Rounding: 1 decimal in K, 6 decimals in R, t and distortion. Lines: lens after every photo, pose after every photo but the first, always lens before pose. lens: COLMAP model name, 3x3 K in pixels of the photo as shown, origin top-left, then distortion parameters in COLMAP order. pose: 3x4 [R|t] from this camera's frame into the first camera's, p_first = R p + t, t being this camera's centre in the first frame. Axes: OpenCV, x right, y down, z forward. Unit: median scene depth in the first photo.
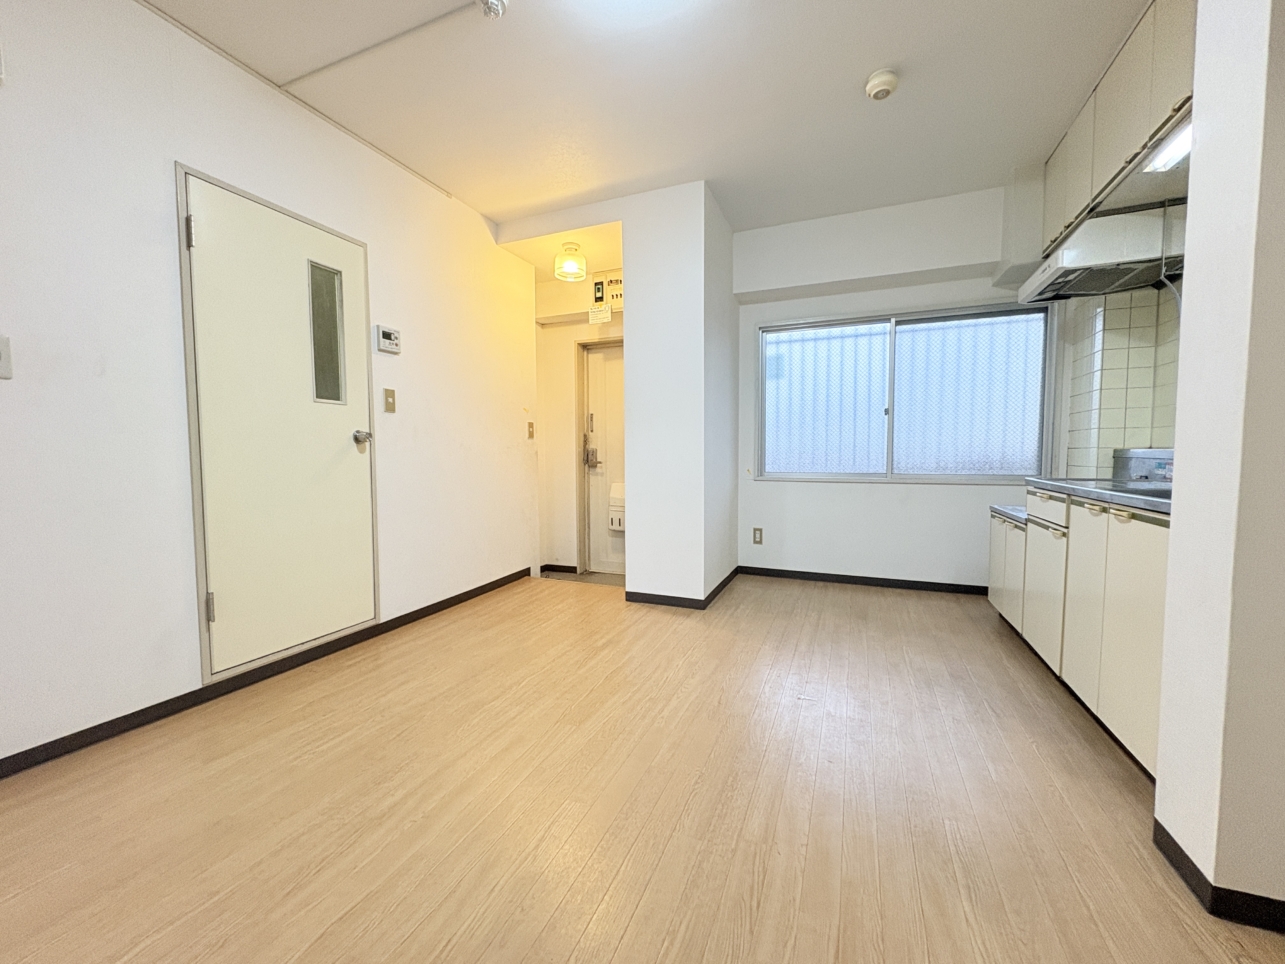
lens RADIAL K [[514.4, 0, 638.4], [0, 514.4, 478.6], [0, 0, 1]] dist [-0.000351, -0.000127]
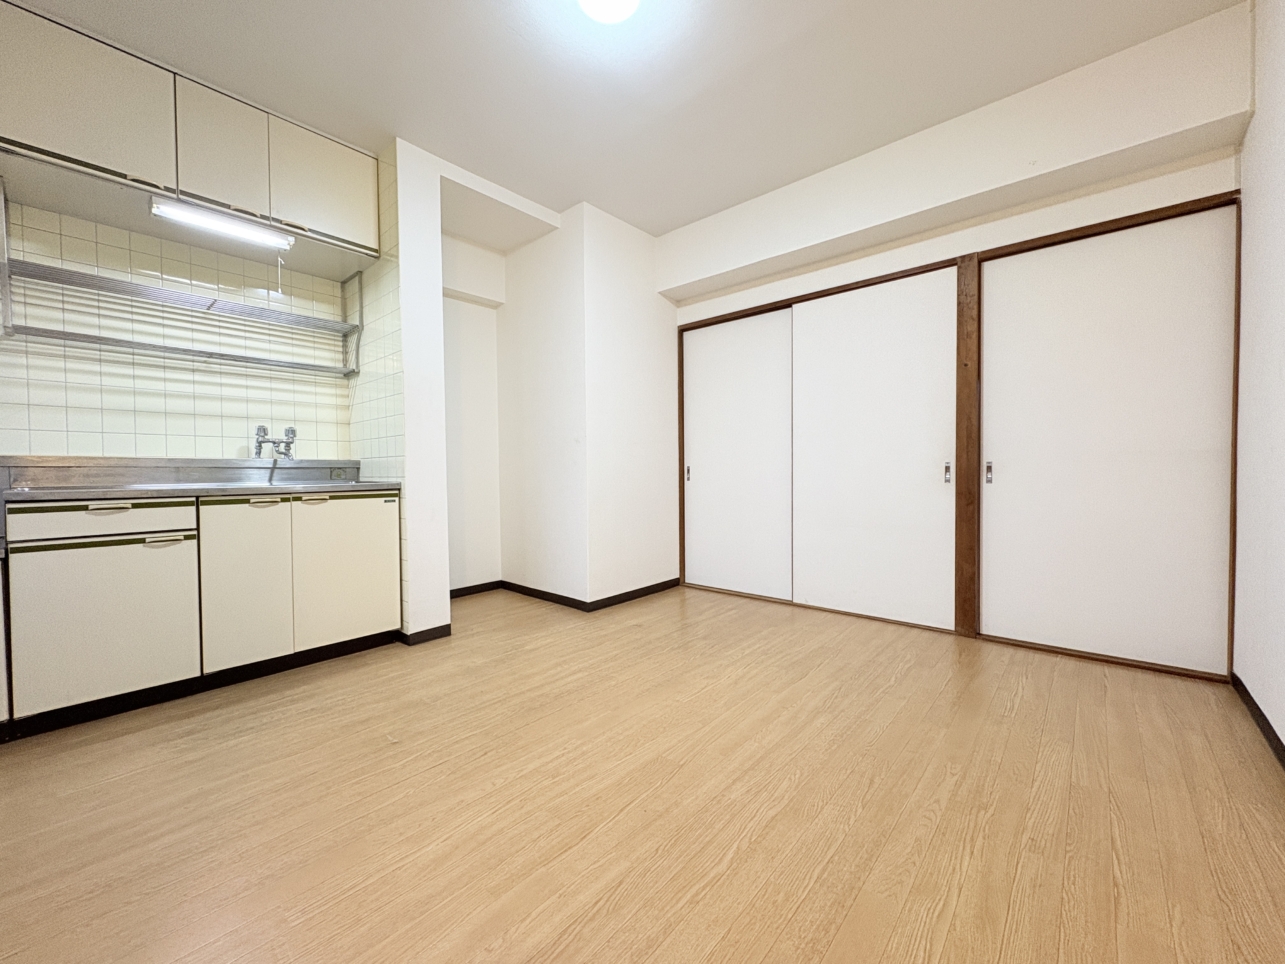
lens RADIAL K [[514.4, 0, 639.4], [0, 514.4, 484.2], [0, 0, 1]] dist [-0.000351, -0.000127]
pose [[-0.947549, 0.004471, 0.319578, -0.342952], [0.030022, 0.996726, 0.075072, -0.046083], [-0.318196, 0.080729, -0.944582, 1.687813]]
